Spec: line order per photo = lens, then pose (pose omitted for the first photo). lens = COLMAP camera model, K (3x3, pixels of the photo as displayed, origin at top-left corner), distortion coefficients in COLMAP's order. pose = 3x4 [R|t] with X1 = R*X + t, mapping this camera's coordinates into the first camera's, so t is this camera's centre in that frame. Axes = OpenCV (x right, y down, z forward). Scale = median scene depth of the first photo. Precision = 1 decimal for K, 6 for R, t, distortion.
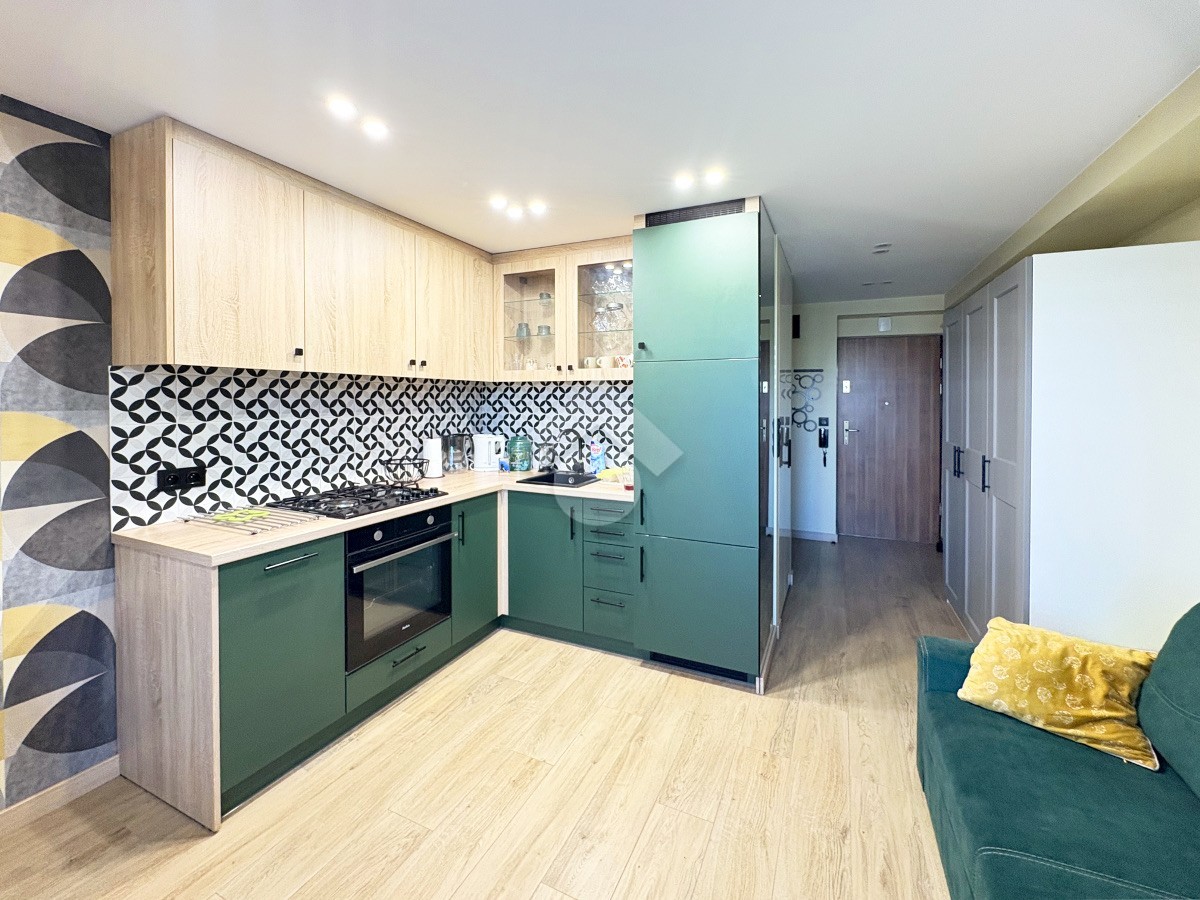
lens RADIAL K [[476.8, 0, 634.8], [0, 476.8, 401.5], [0, 0, 1]] dist [0.000341, 0.000424]
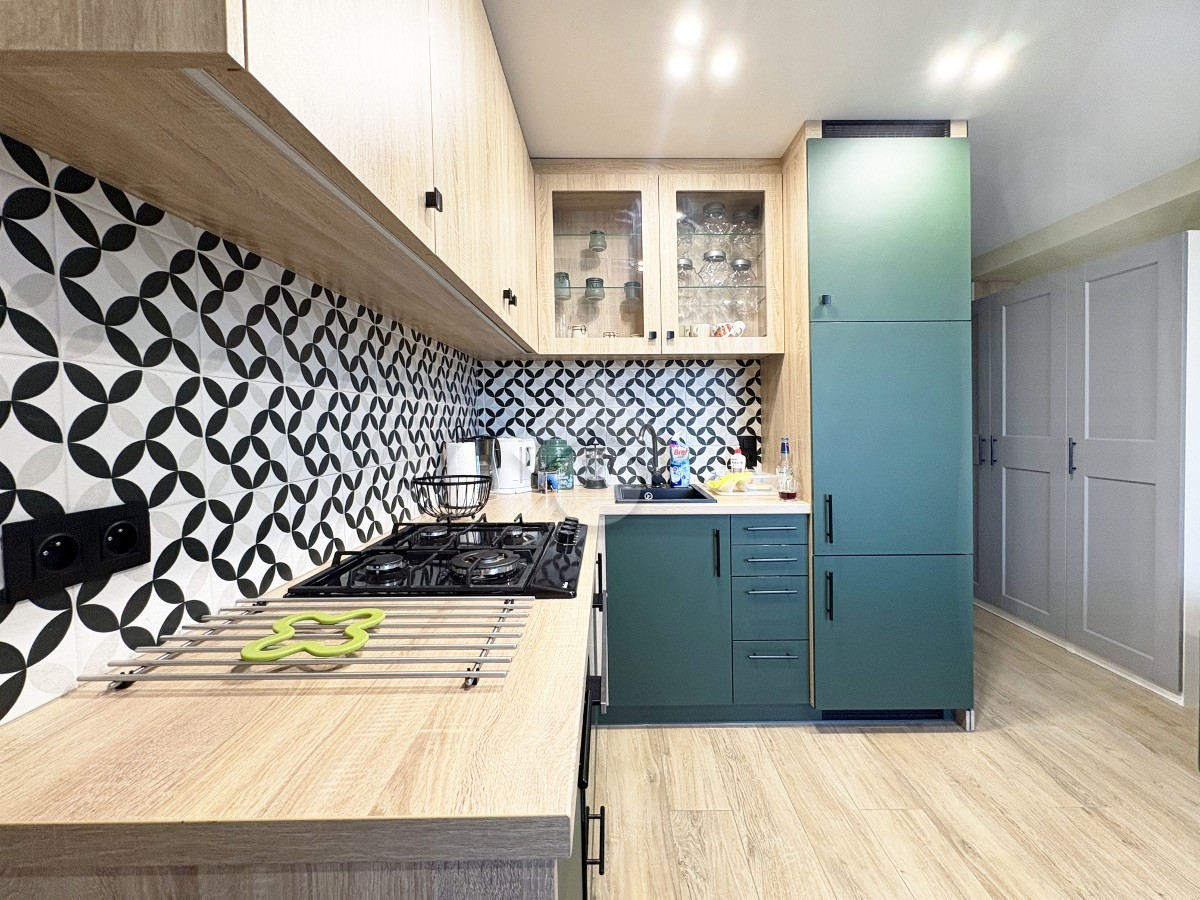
lens RADIAL K [[472.8, 0, 604.2], [0, 472.8, 430.8], [0, 0, 1]] dist [0.000040, 0.000021]
pose [[0.922431, -0.020099, 0.385638, -0.553214], [0.015453, 0.999766, 0.015142, 0.065094], [-0.385853, -0.008008, 0.922526, 0.436953]]
